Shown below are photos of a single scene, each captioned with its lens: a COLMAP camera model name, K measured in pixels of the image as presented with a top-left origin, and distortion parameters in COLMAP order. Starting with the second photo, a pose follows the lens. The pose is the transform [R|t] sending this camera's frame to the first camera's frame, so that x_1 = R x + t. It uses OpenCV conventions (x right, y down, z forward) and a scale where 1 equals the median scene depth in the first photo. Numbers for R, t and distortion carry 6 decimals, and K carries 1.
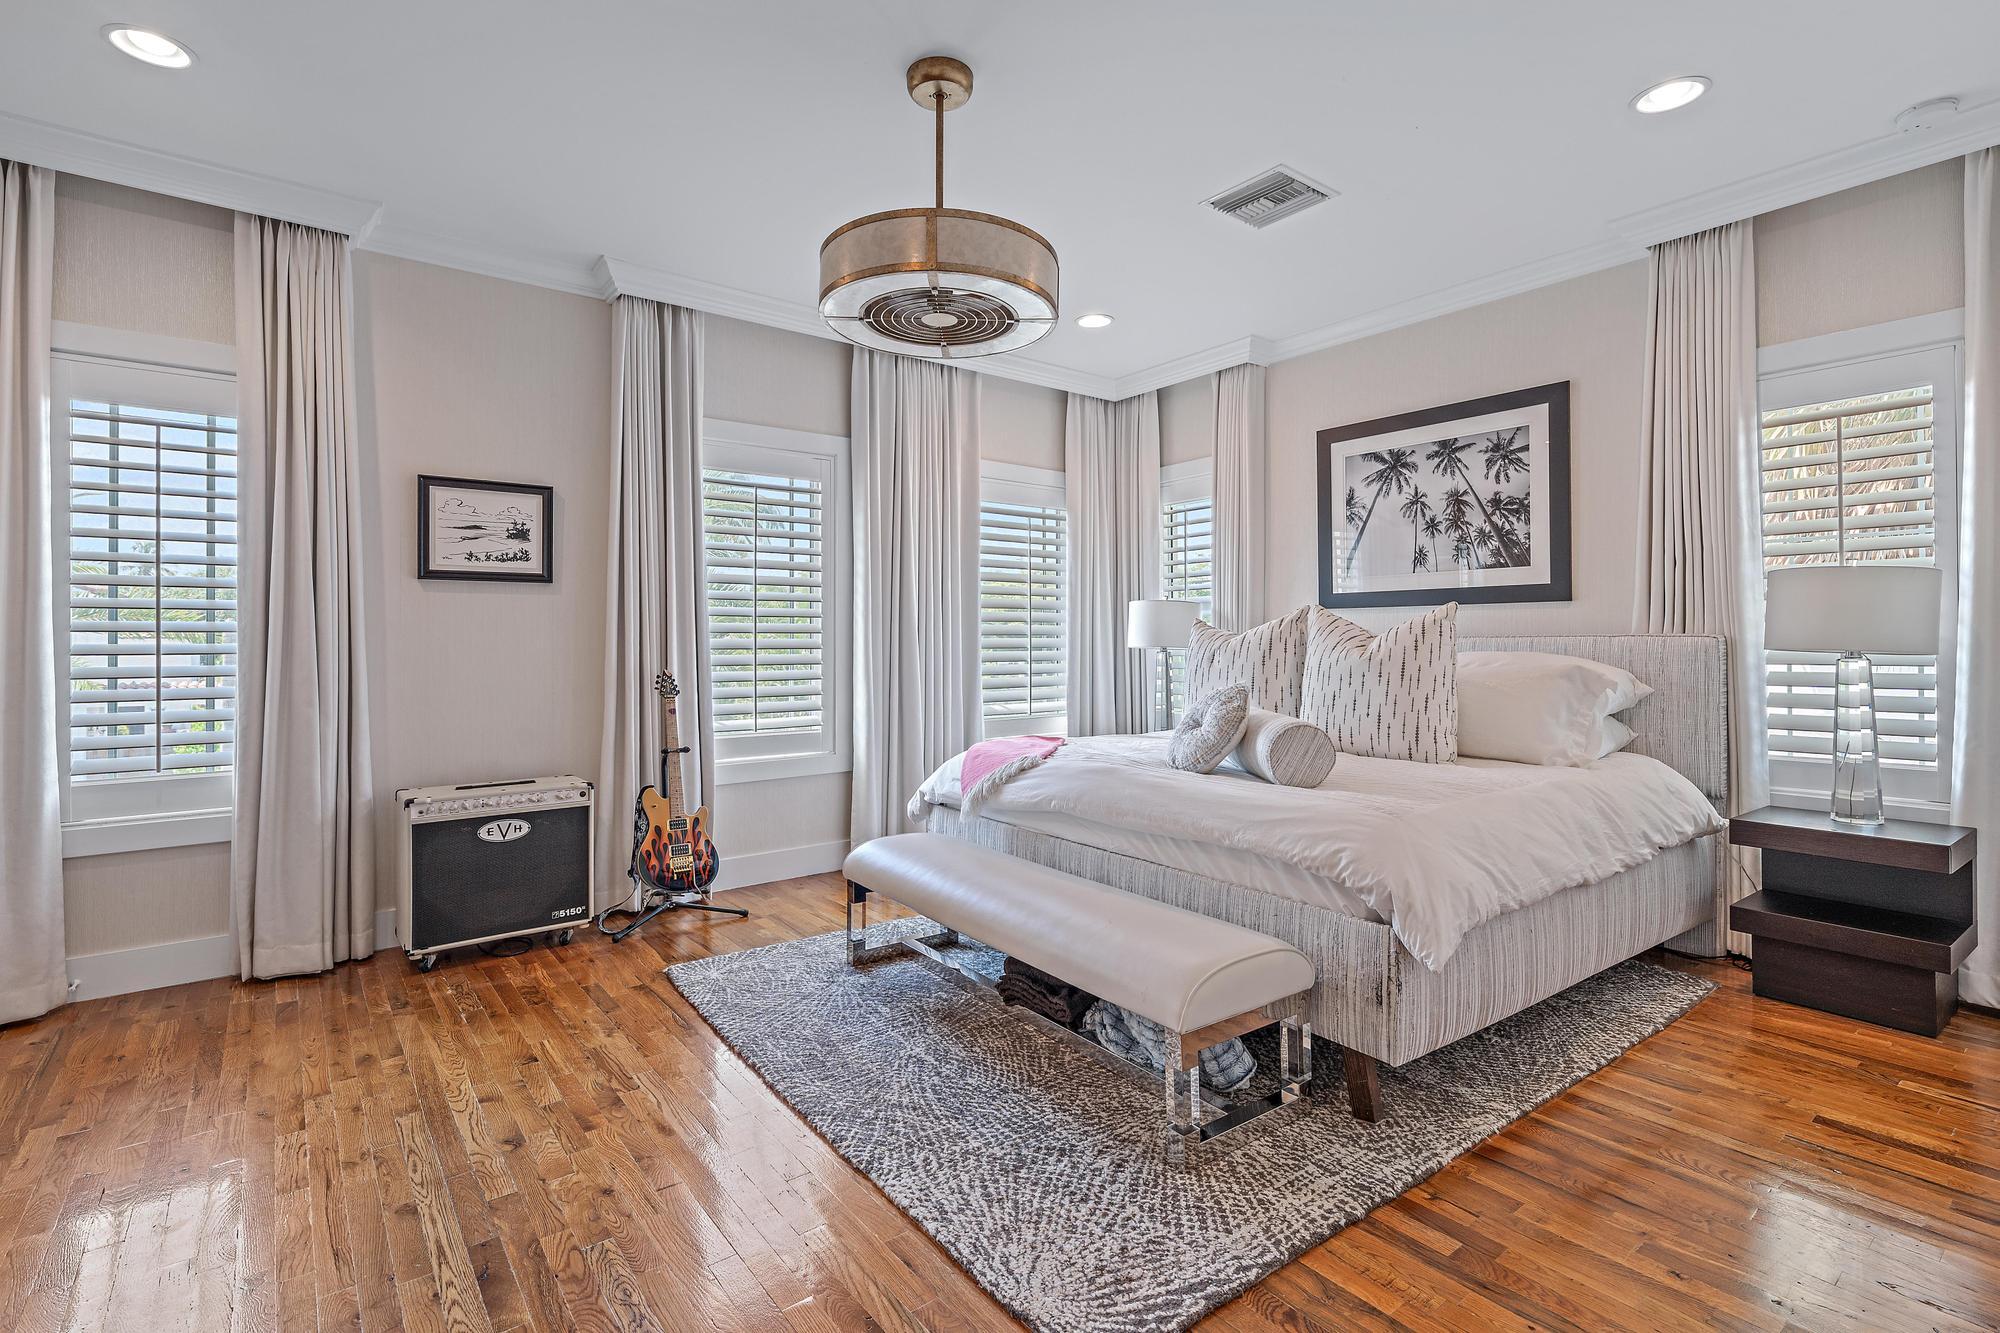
lens RADIAL K [[917.7, 0, 986.0], [0, 917.7, 633.2], [0, 0, 1]] dist [0.000577, -0.000085]
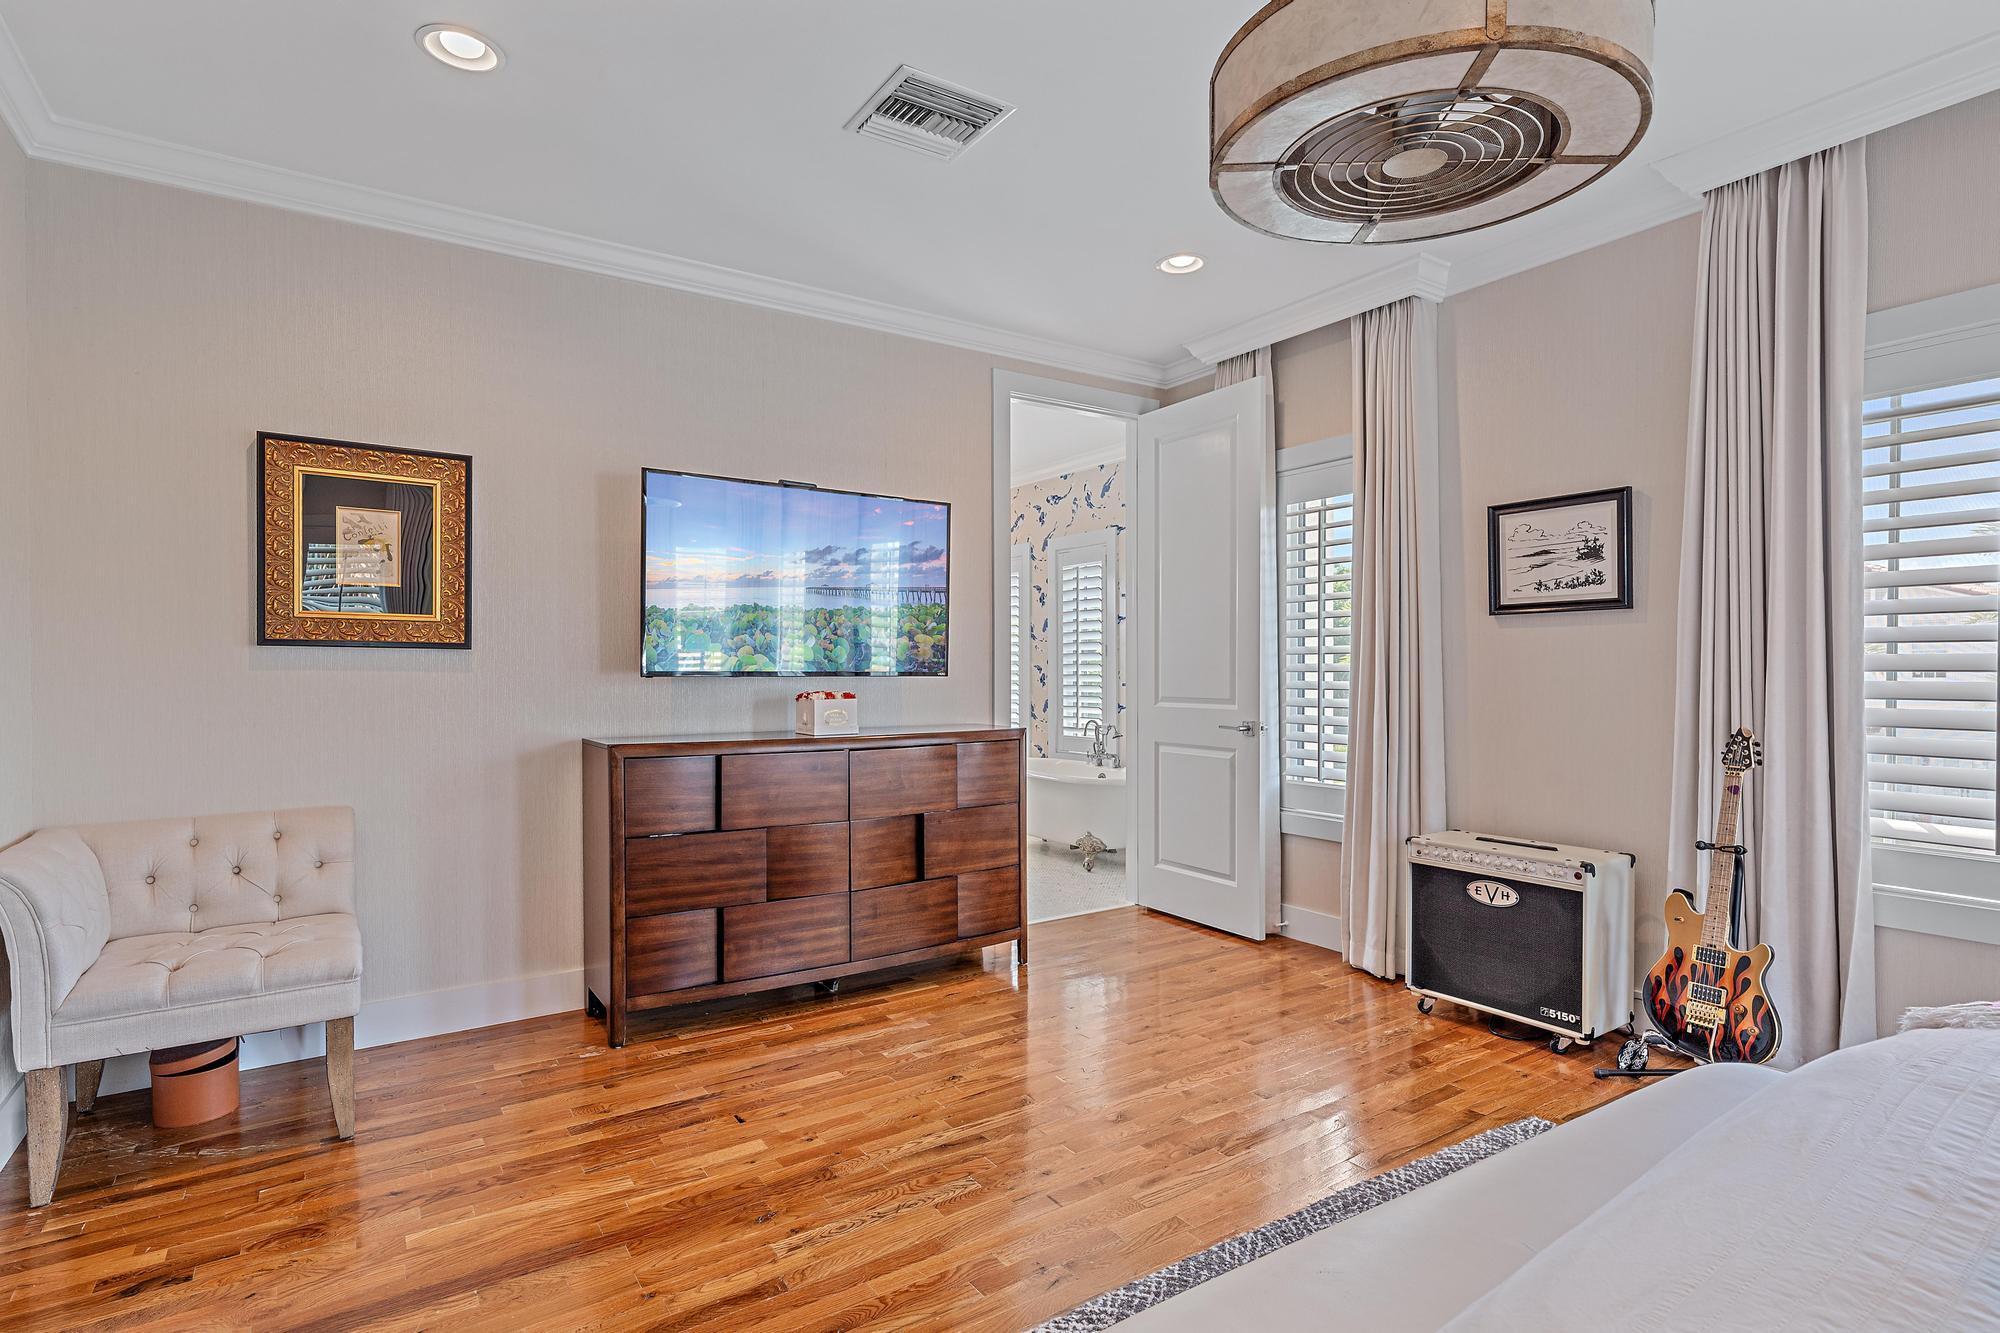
lens RADIAL K [[986.4, 0, 999.4], [0, 986.4, 676.0], [0, 0, 1]] dist [0.003959, 0.000840]
pose [[-0.047076, 0.012791, -0.998809, 0.477756], [0.013630, 0.999833, 0.012162, -0.016774], [0.998798, -0.013041, -0.047243, 0.588611]]
